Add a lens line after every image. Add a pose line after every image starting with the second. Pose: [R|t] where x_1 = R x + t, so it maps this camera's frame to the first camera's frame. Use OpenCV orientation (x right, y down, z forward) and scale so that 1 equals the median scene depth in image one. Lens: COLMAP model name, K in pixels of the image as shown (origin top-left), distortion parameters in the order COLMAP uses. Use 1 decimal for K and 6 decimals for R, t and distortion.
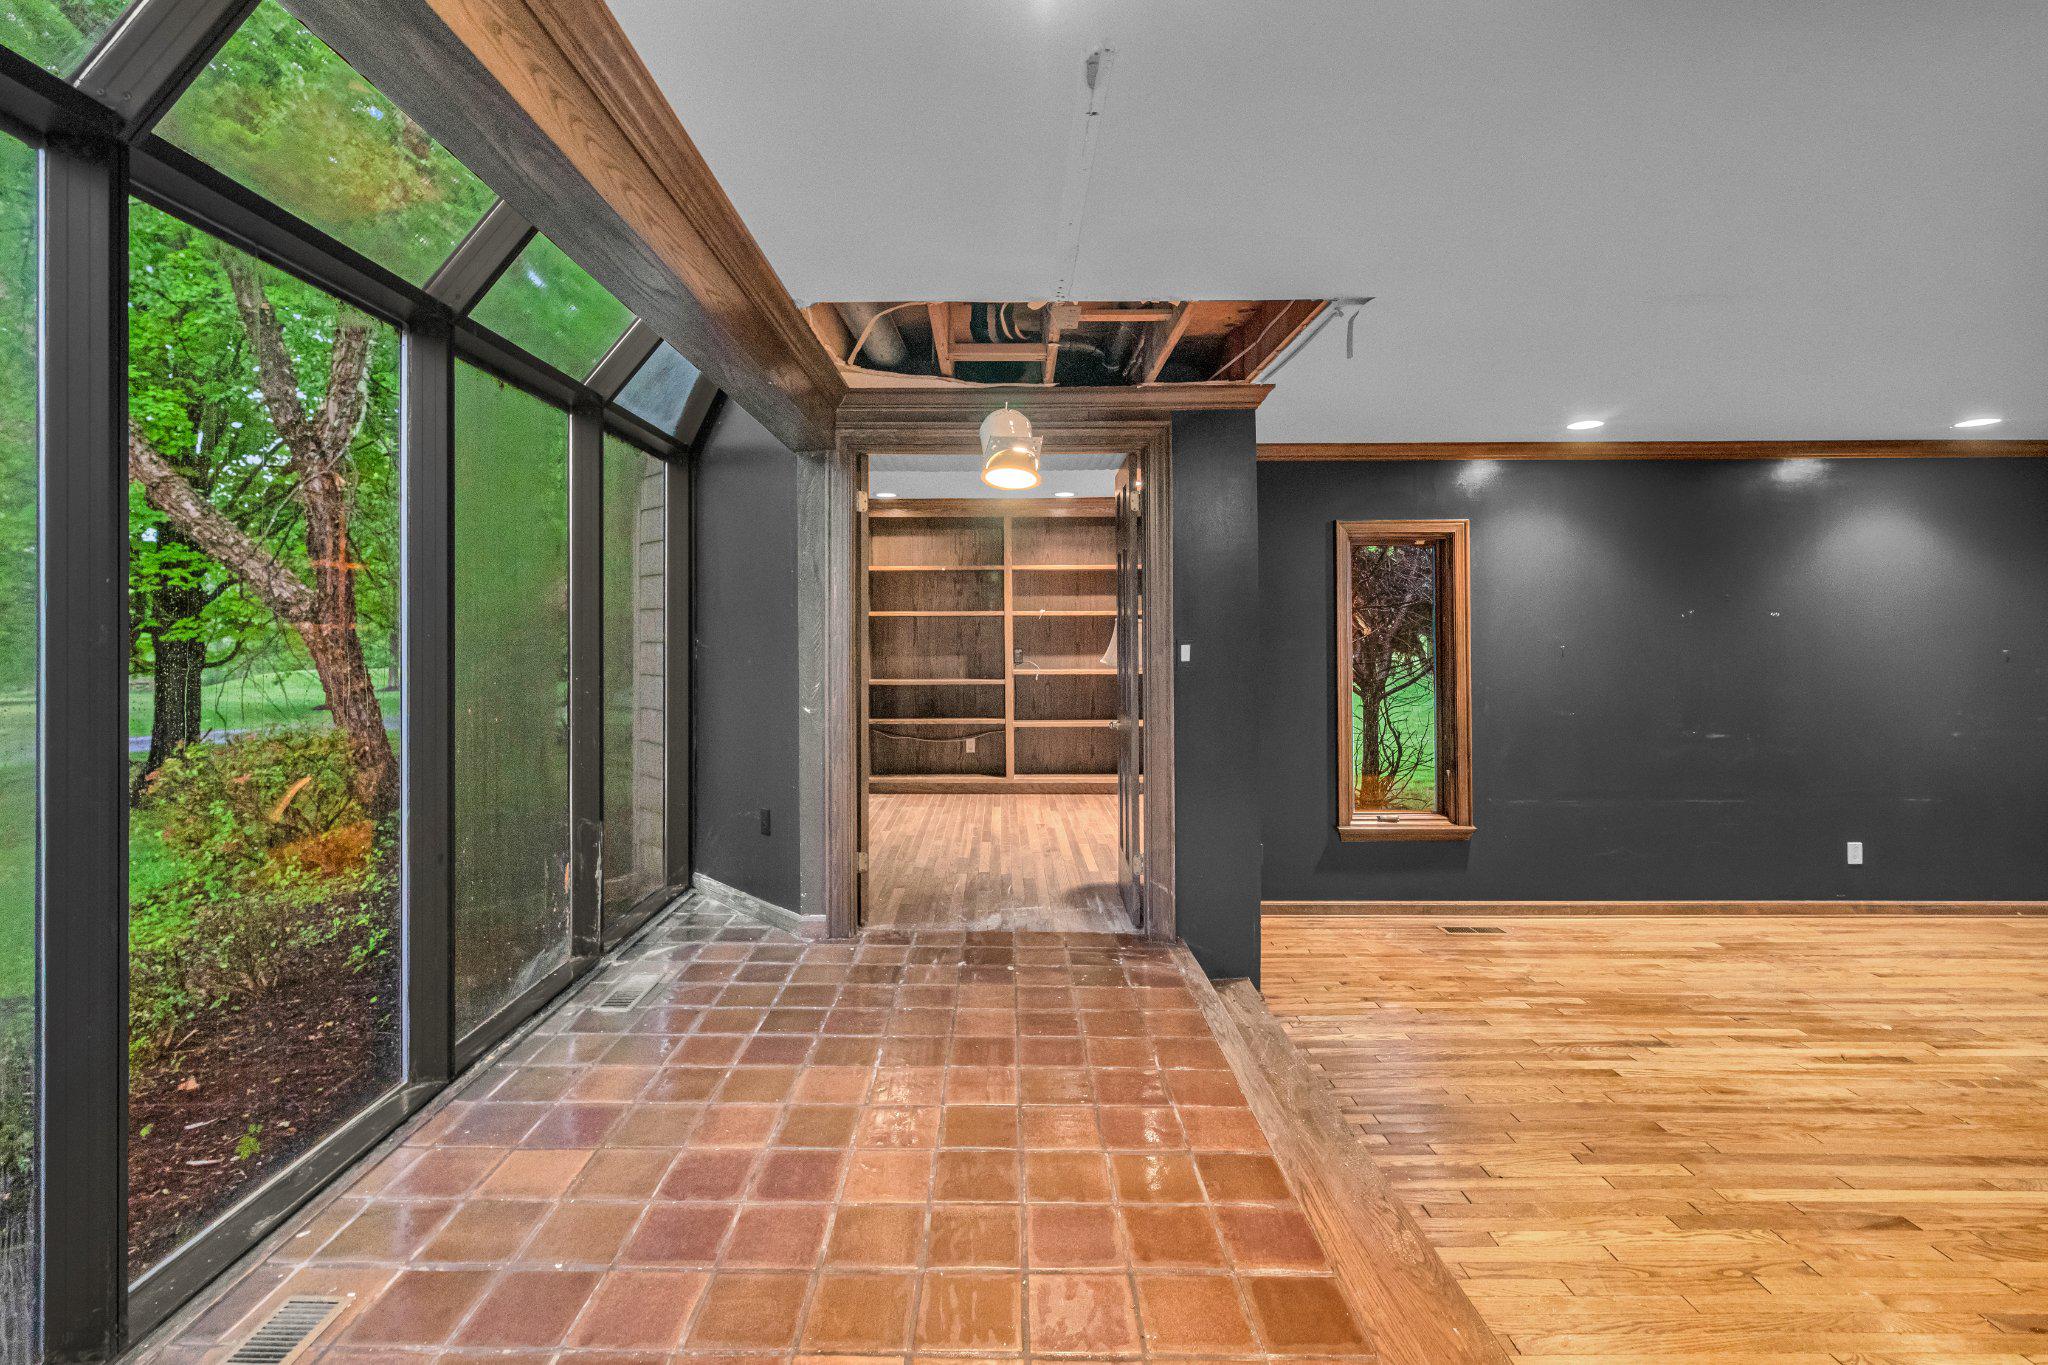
lens RADIAL K [[882.3, 0, 978.0], [0, 882.3, 623.5], [0, 0, 1]] dist [0.001613, -0.000487]
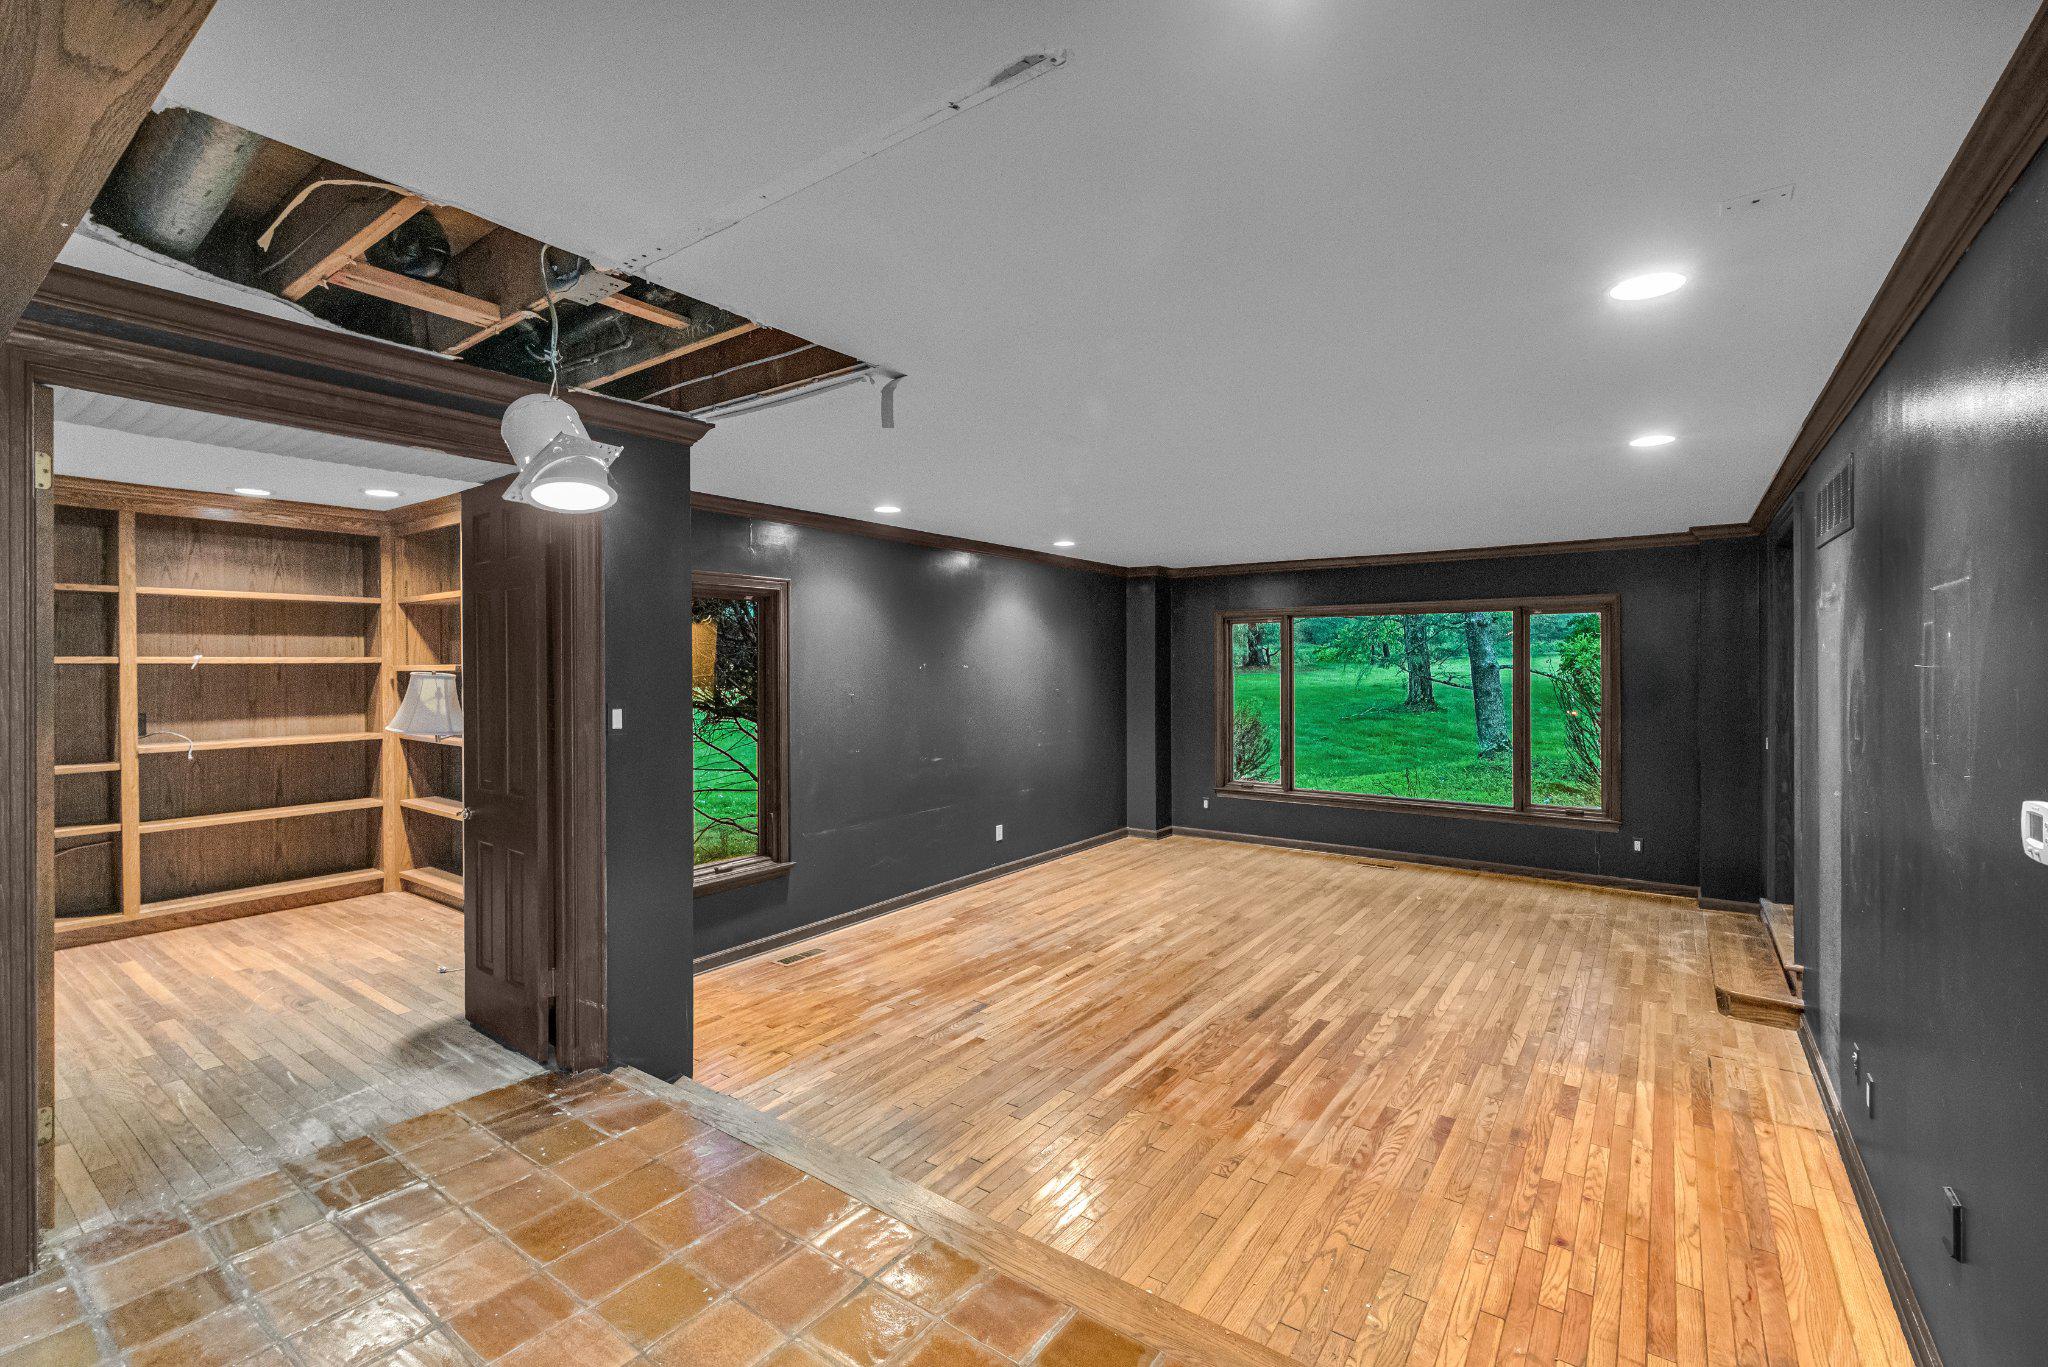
lens RADIAL K [[882.3, 0, 1020.7], [0, 882.3, 673.8], [0, 0, 1]] dist [0.001613, -0.000487]
pose [[0.592318, -0.006419, 0.805679, -0.206060], [-0.001703, 0.999956, 0.009219, -0.017378], [-0.805702, -0.006833, 0.592281, 0.178443]]
